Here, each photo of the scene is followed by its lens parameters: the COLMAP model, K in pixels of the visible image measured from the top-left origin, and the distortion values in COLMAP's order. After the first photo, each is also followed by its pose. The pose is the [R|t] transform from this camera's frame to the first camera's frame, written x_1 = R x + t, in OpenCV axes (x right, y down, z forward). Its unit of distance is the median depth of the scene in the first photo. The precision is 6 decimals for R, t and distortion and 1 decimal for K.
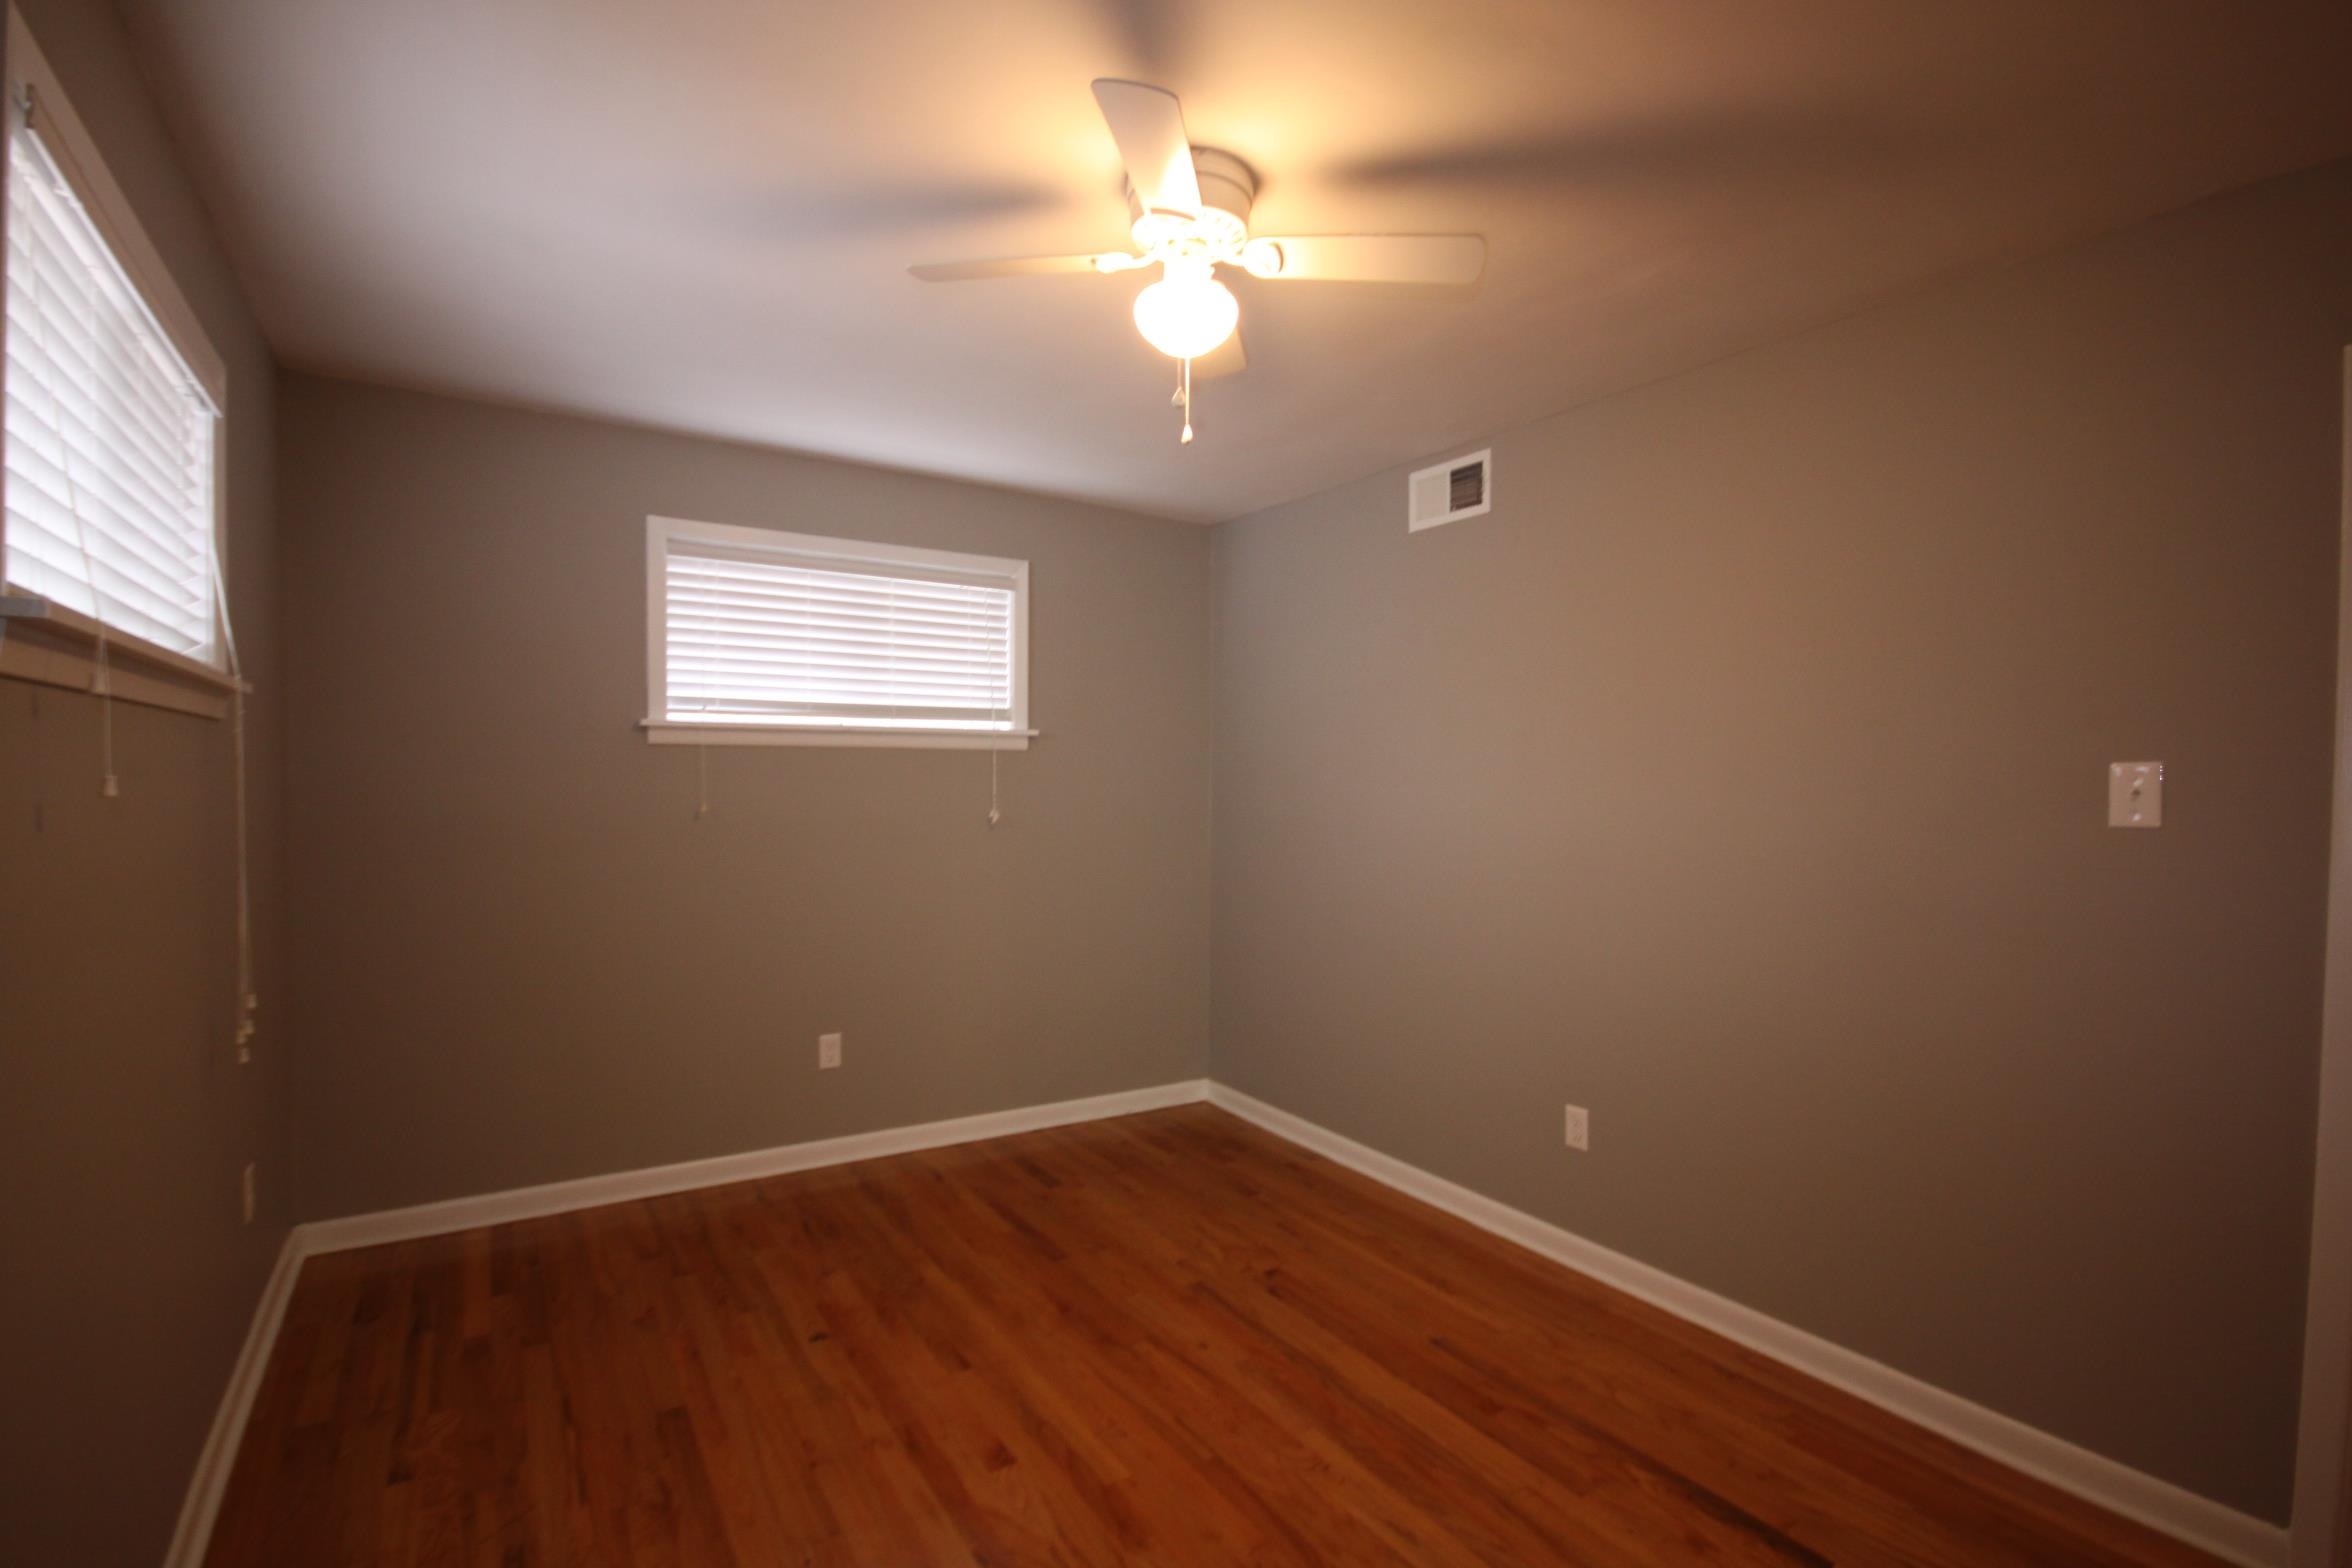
lens RADIAL K [[1138.9, 0, 1164.8], [0, 1138.9, 799.1], [0, 0, 1]] dist [0.001344, -0.013331]
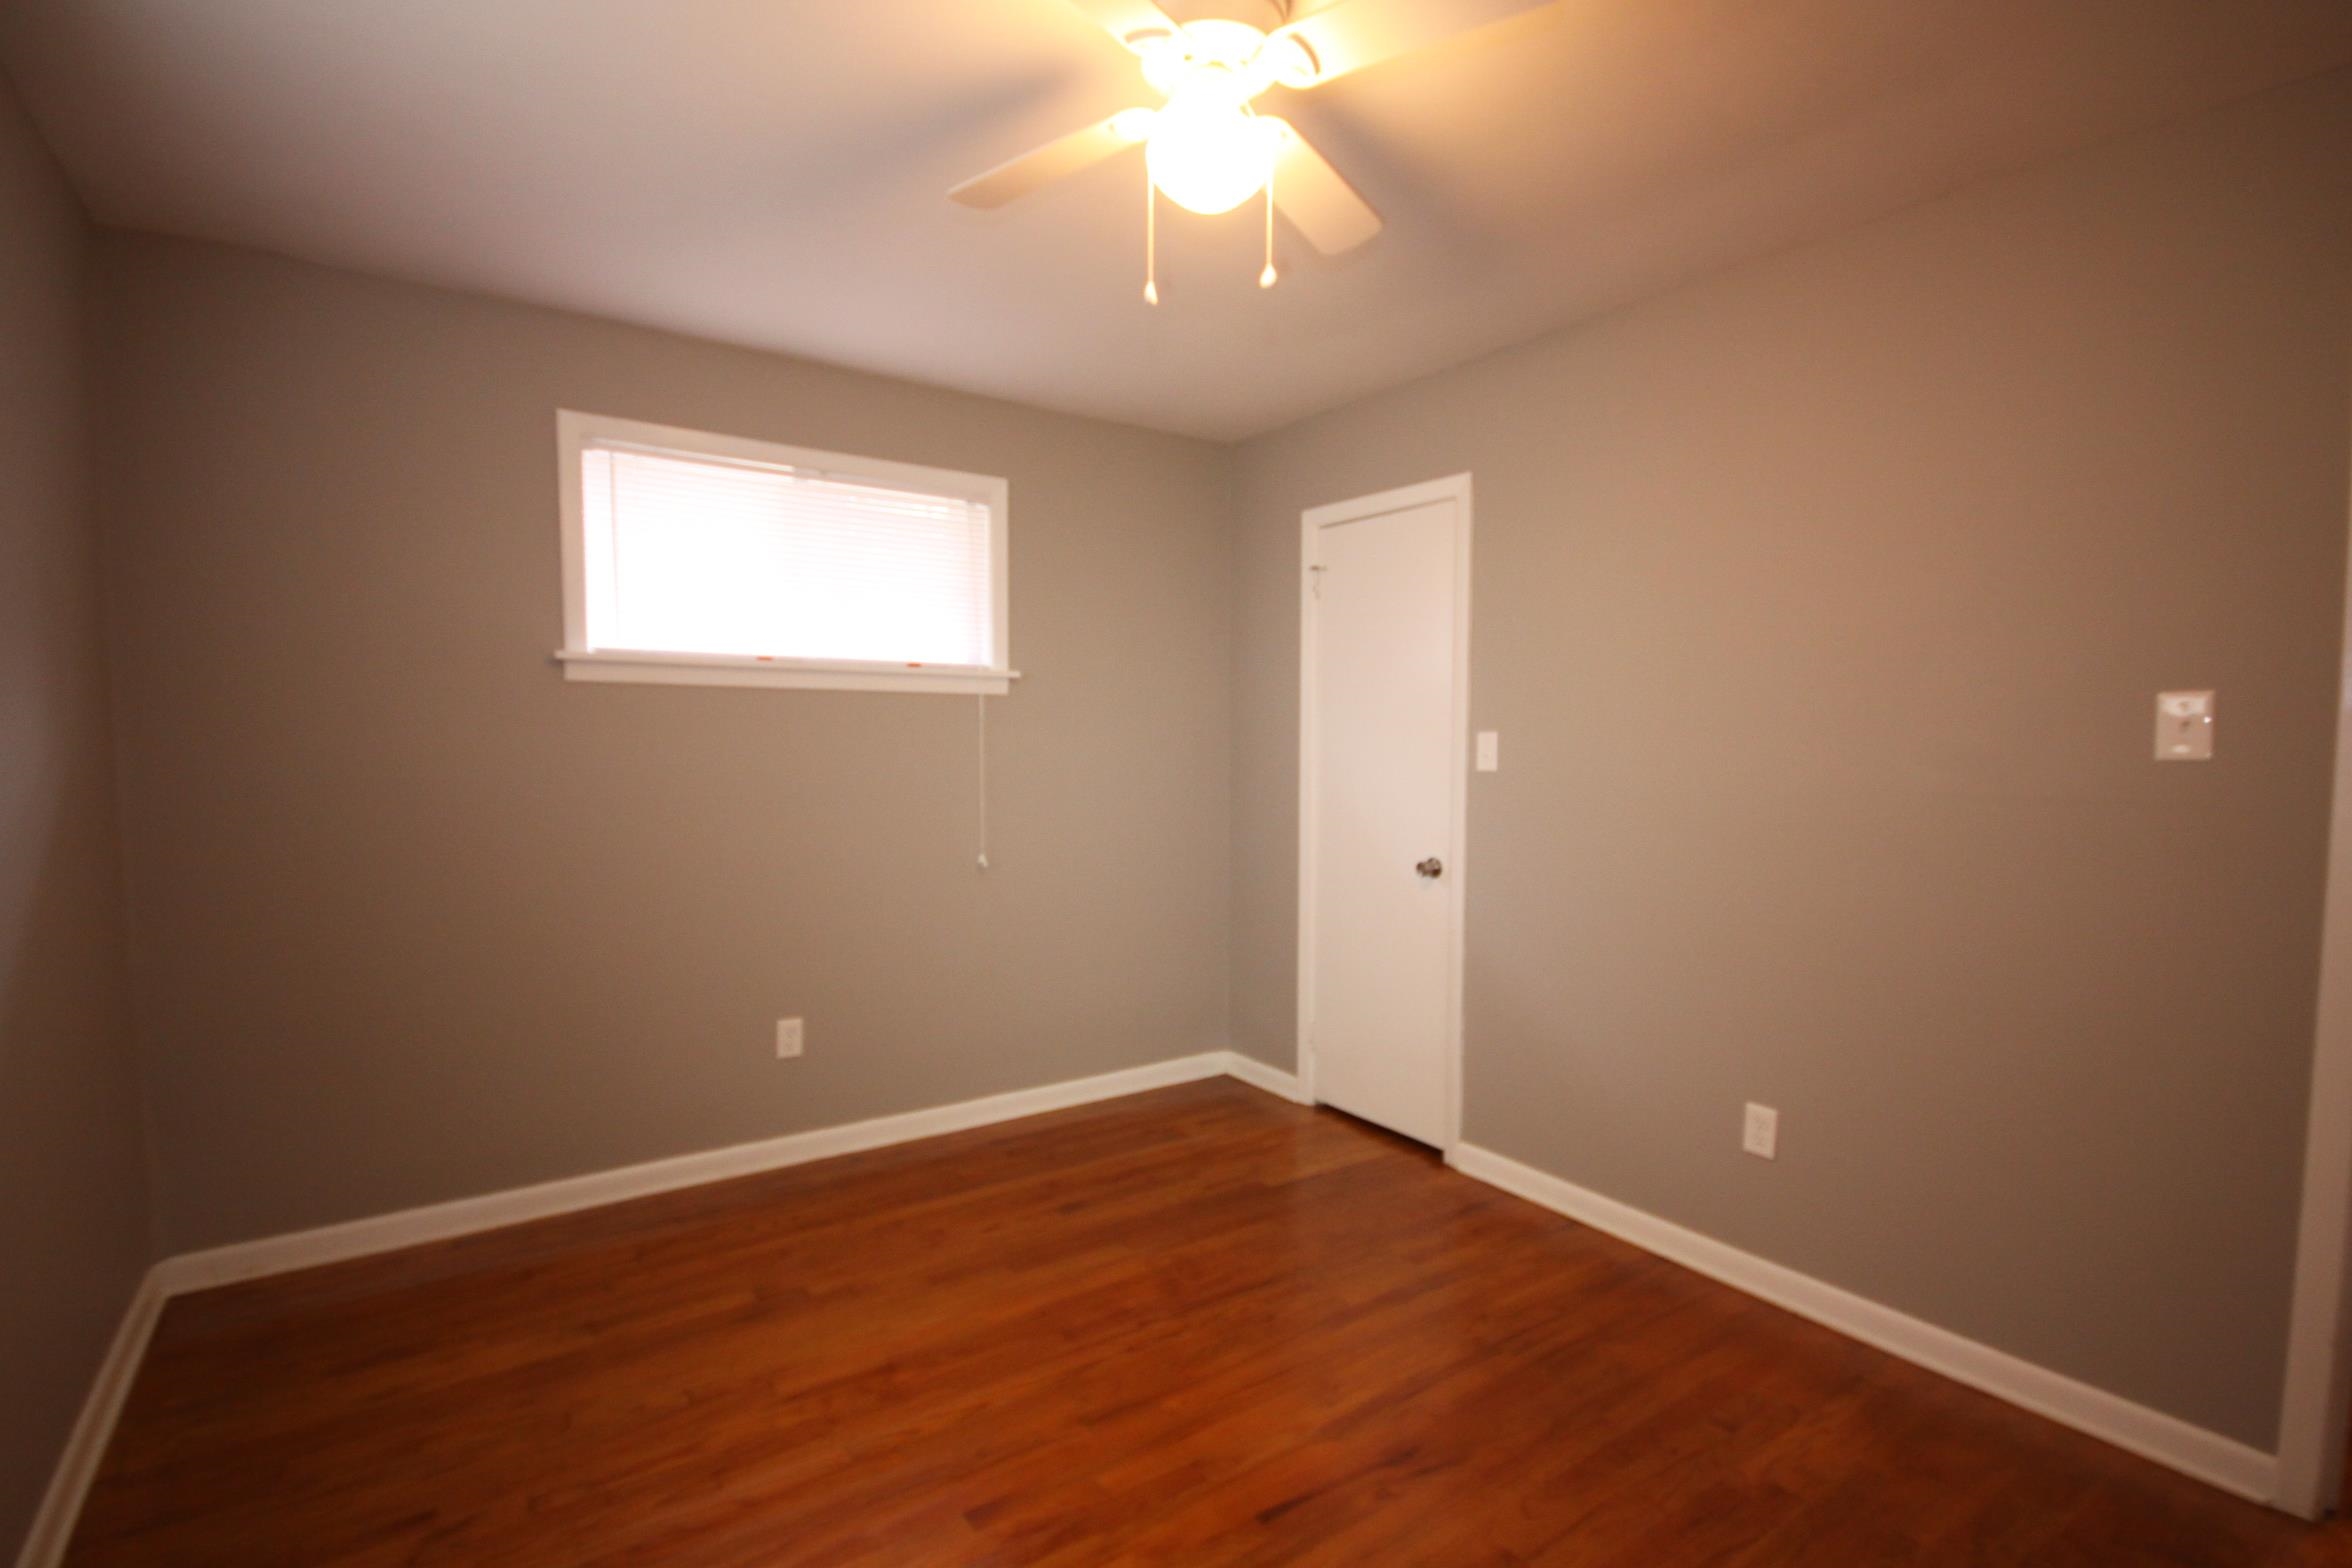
lens RADIAL K [[1093.1, 0, 1176.0], [0, 1093.1, 784.0], [0, 0, 1]] dist [-0.001223, -0.000203]
pose [[0.996138, -0.018474, 0.085835, -0.073068], [0.015991, 0.999436, 0.029520, 0.004831], [-0.086332, -0.028034, 0.995872, 0.153159]]
